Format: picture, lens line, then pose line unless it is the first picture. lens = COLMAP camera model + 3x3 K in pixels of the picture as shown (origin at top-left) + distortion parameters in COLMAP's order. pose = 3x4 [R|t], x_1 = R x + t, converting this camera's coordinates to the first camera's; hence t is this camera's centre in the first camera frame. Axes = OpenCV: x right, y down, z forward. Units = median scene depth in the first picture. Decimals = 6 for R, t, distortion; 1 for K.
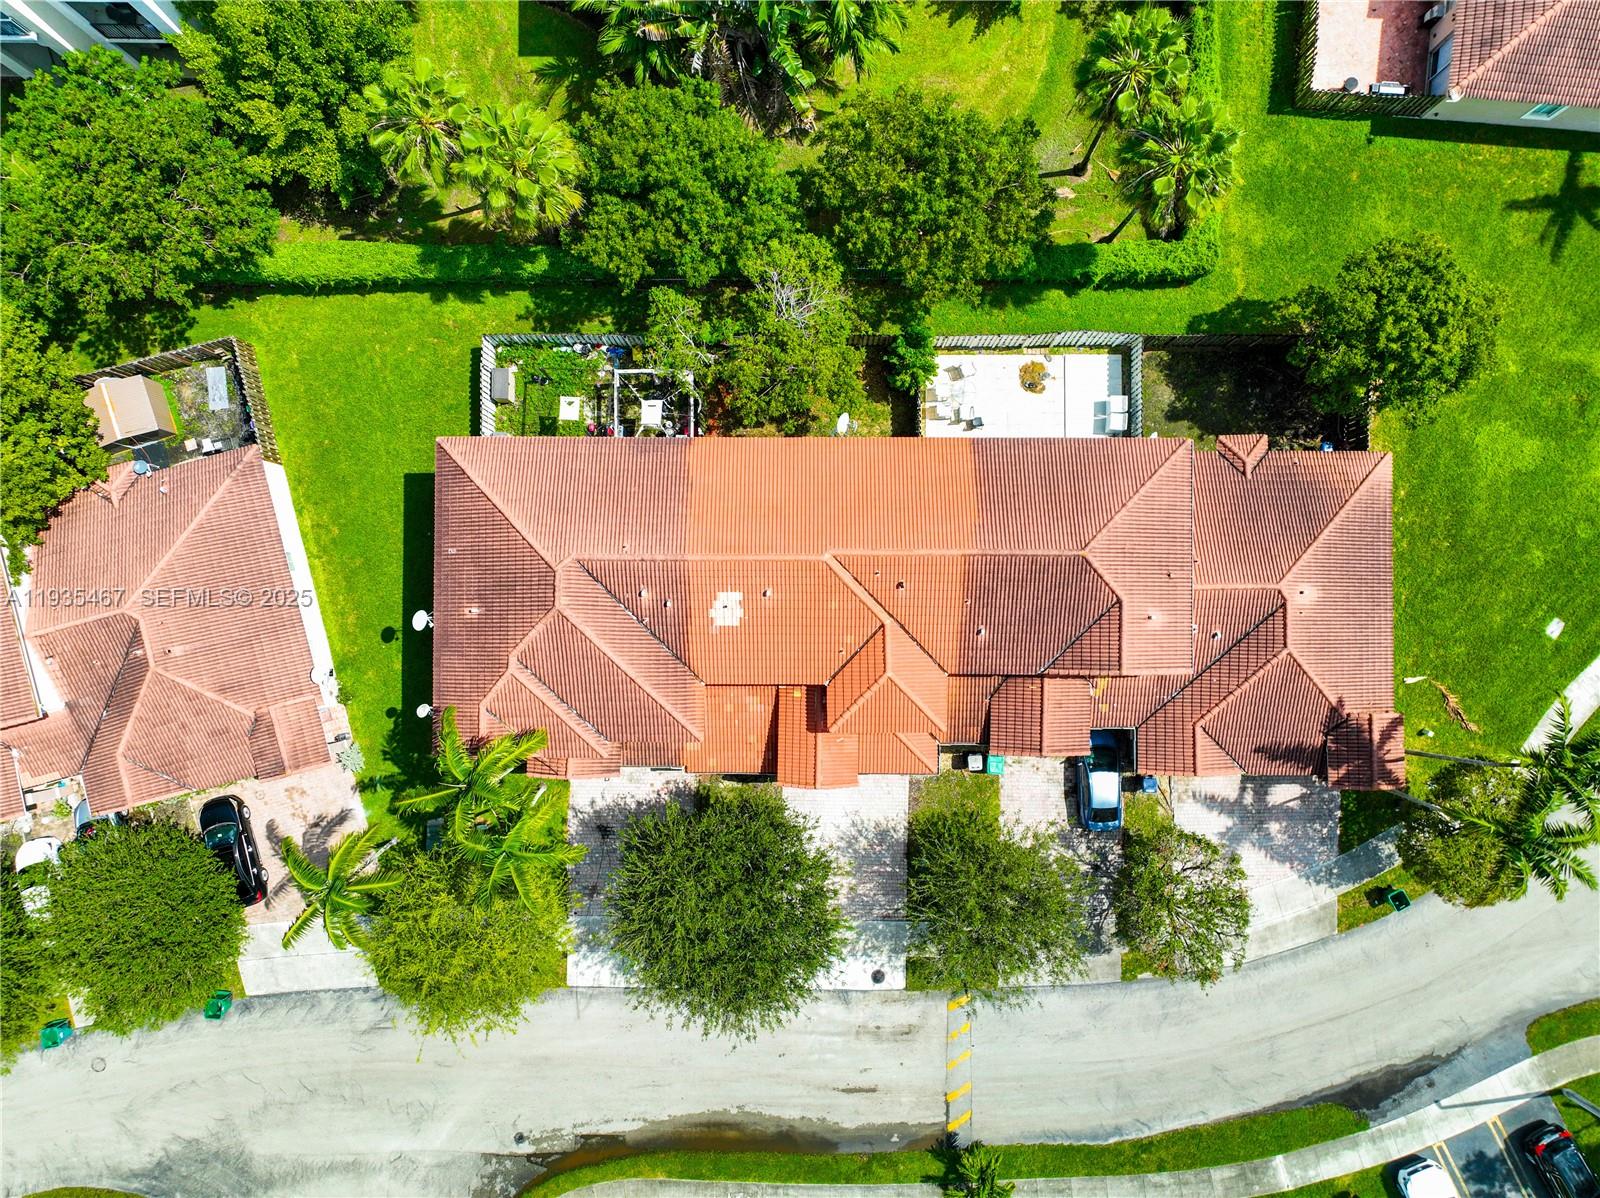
lens RADIAL K [[1125.7, 0, 800.0], [0, 1125.7, 599.0], [0, 0, 1]] dist [-0.004726, 0.017826]
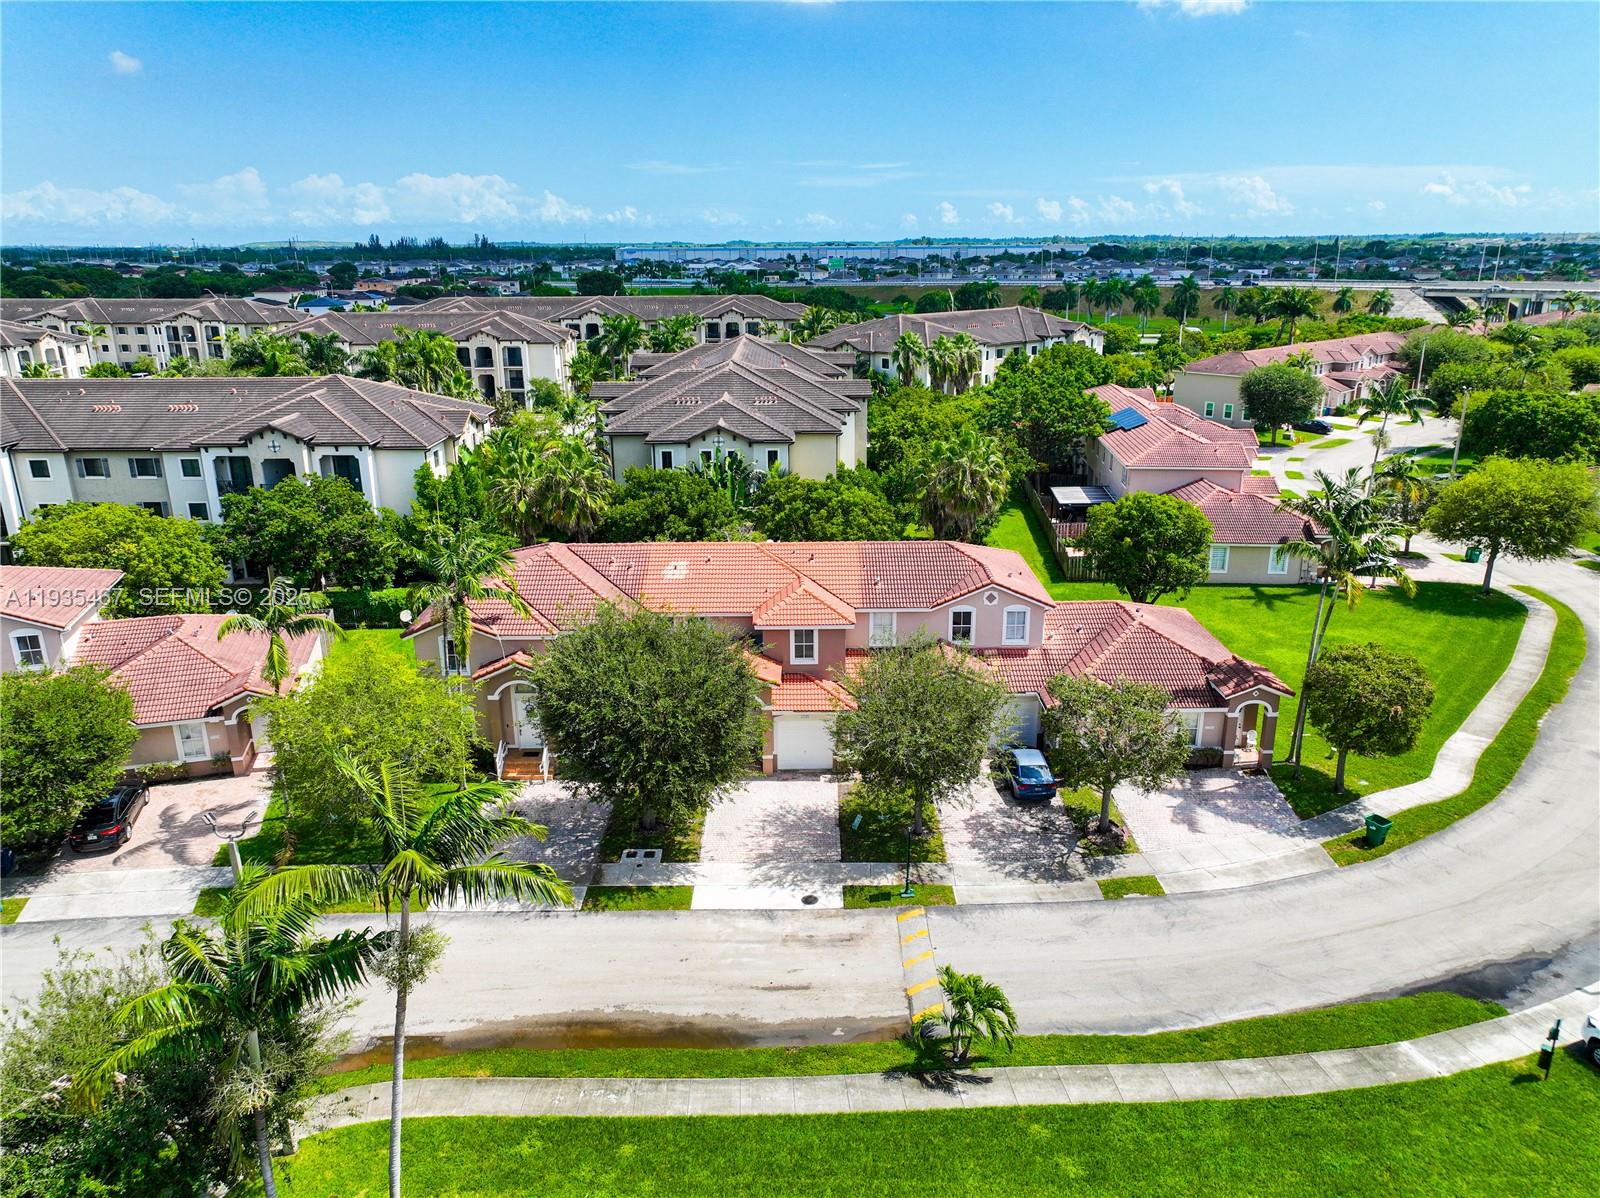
lens RADIAL K [[1125.7, 0, 800.0], [0, 1125.7, 599.0], [0, 0, 1]] dist [-0.004726, 0.017826]
pose [[0.999942, 0.003725, 0.010142, 0.053350], [0.008424, 0.318885, -0.947756, 1.050456], [-0.006764, 0.947786, 0.318835, 0.532278]]
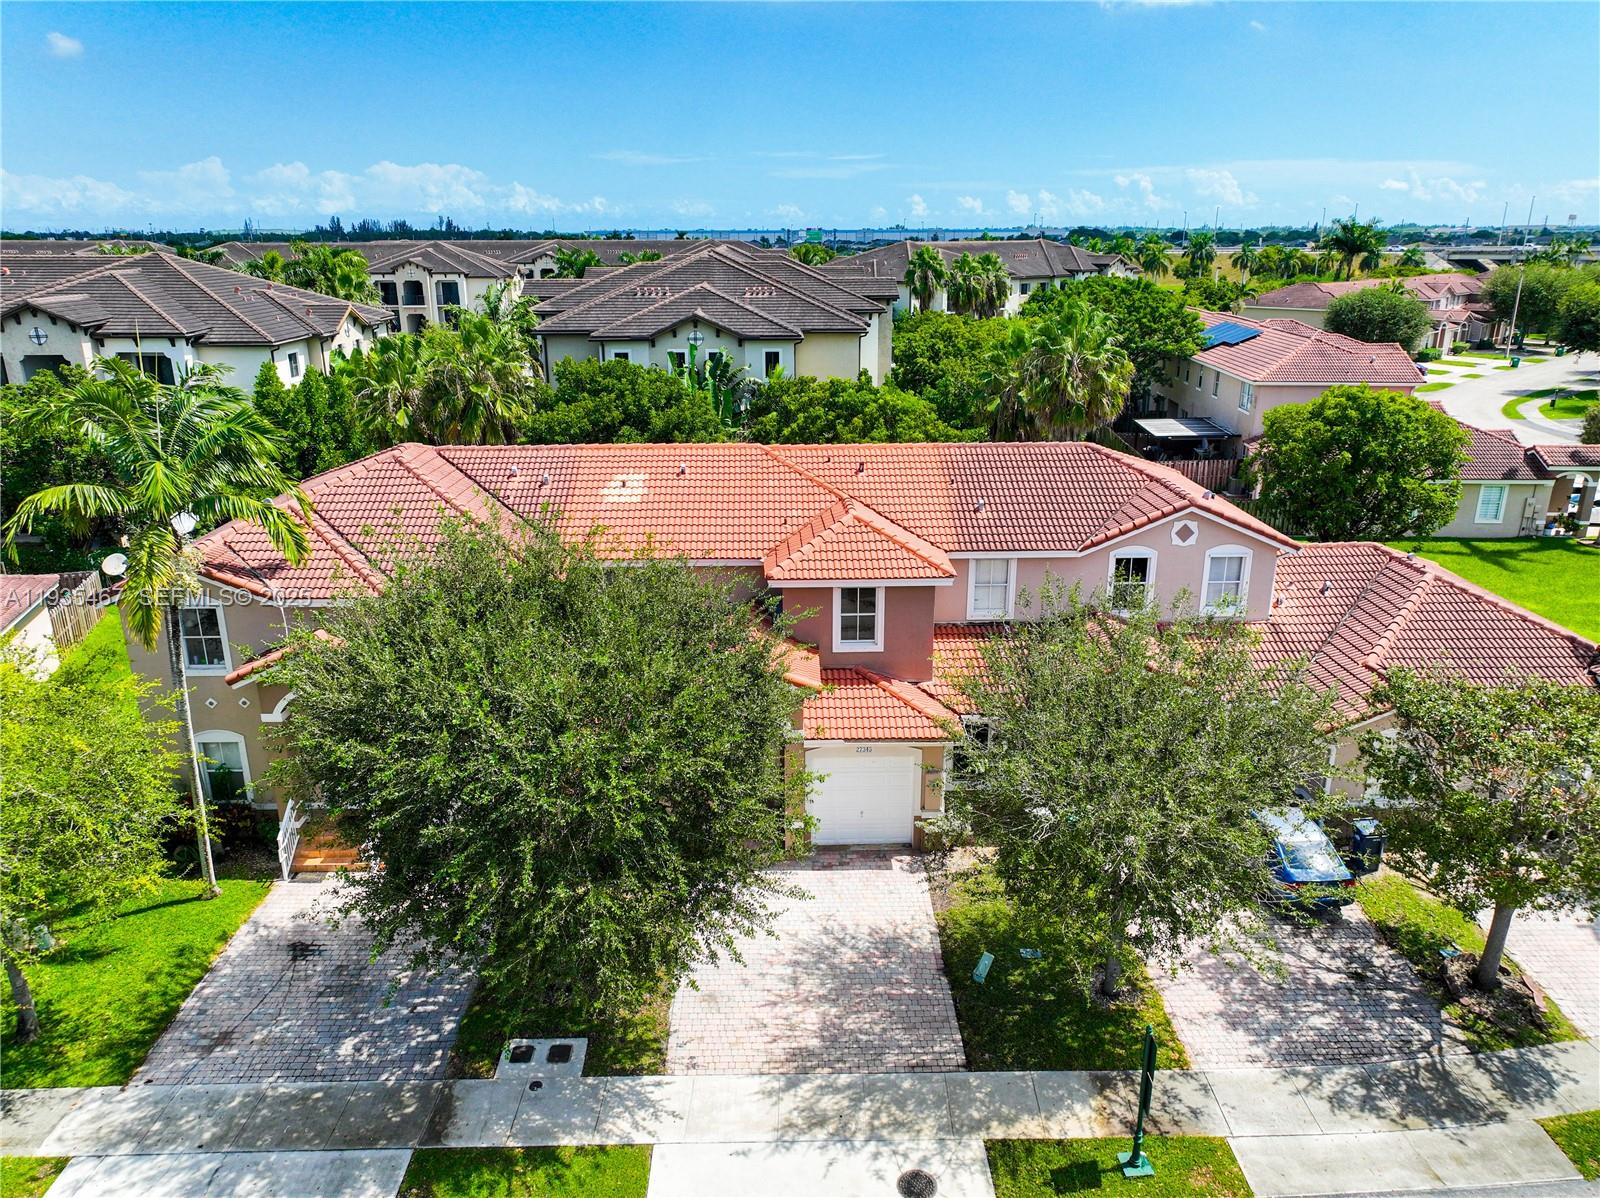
lens RADIAL K [[1125.7, 0, 800.0], [0, 1125.7, 599.0], [0, 0, 1]] dist [-0.004726, 0.017826]
pose [[0.999422, 0.000295, 0.033985, 0.019702], [0.032040, 0.325318, -0.945062, 0.617130], [-0.011334, 0.945605, 0.325121, 0.709118]]
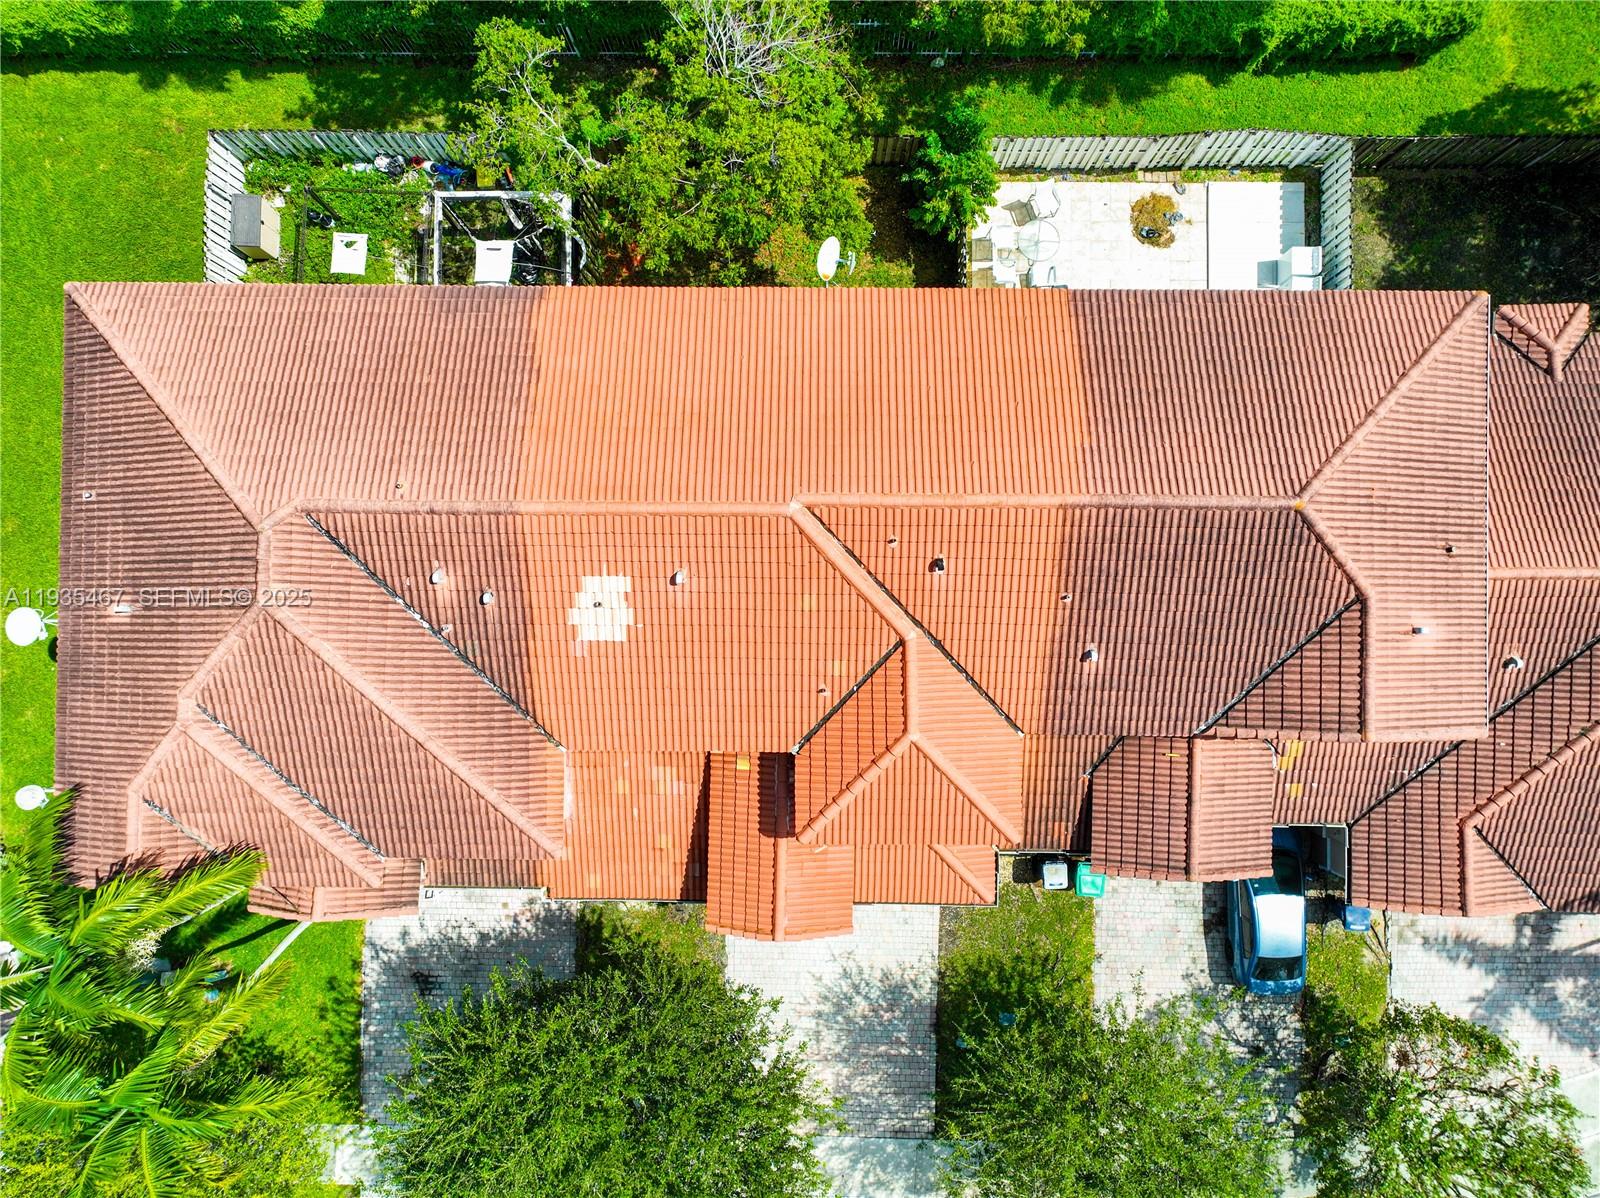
lens RADIAL K [[1125.7, 0, 800.0], [0, 1125.7, 599.0], [0, 0, 1]] dist [-0.004726, 0.017826]
pose [[0.999979, 0.006467, -0.000296, 0.022681], [-0.006467, 0.999979, 0.000766, 0.002848], [0.000301, -0.000764, 1.000000, 0.411598]]
